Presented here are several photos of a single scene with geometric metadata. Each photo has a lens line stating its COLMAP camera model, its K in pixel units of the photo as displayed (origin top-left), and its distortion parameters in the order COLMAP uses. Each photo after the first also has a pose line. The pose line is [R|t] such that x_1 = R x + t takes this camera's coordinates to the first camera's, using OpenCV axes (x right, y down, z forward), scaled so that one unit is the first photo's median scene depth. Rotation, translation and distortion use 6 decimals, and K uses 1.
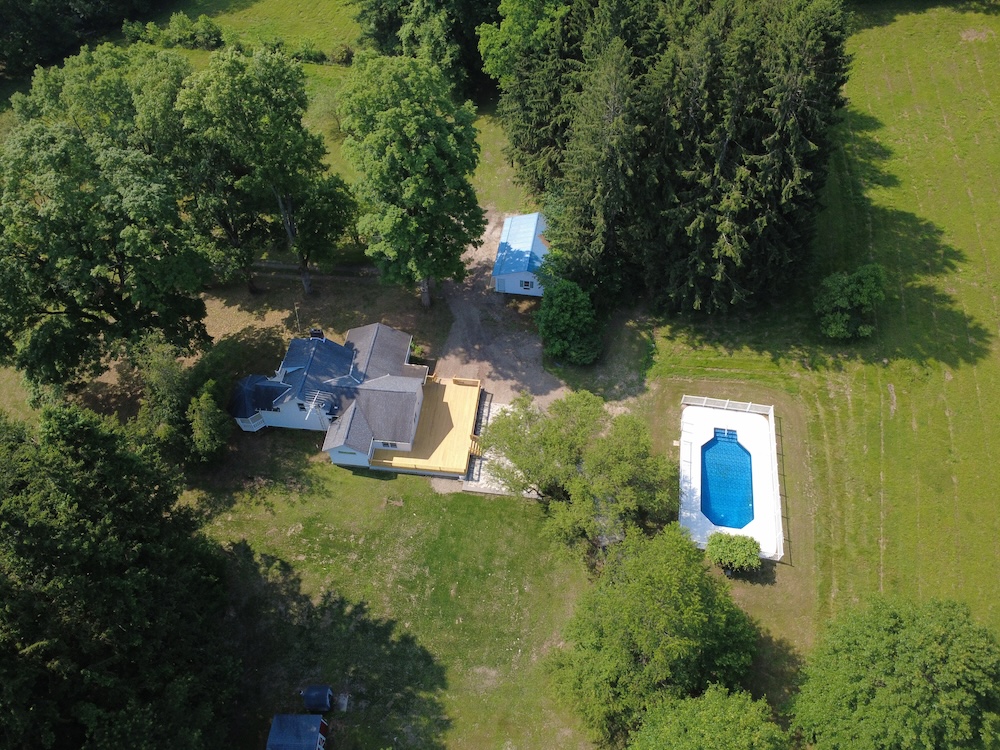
lens RADIAL K [[730.4, 0, 500.0], [0, 730.4, 375.0], [0, 0, 1]] dist [-0.003635, 0.008014]
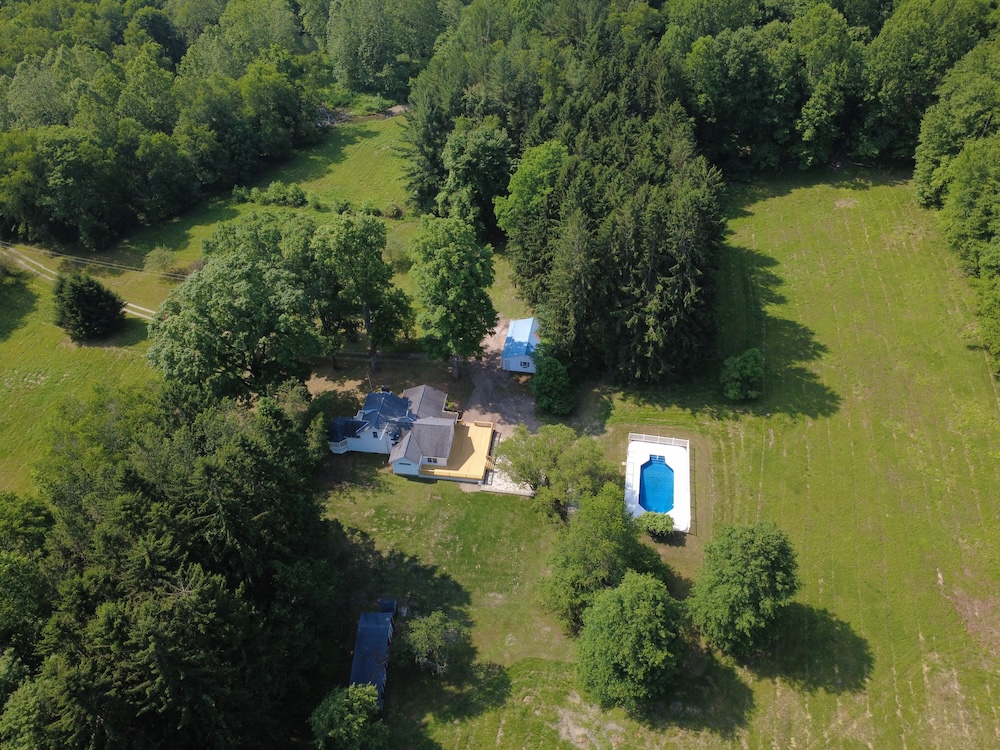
lens RADIAL K [[730.4, 0, 500.0], [0, 730.4, 375.0], [0, 0, 1]] dist [-0.003635, 0.008014]
pose [[0.999931, 0.010014, -0.006187, -0.004559], [-0.010973, 0.983240, -0.181988, 0.192894], [0.004261, 0.182043, 0.983281, -0.508129]]
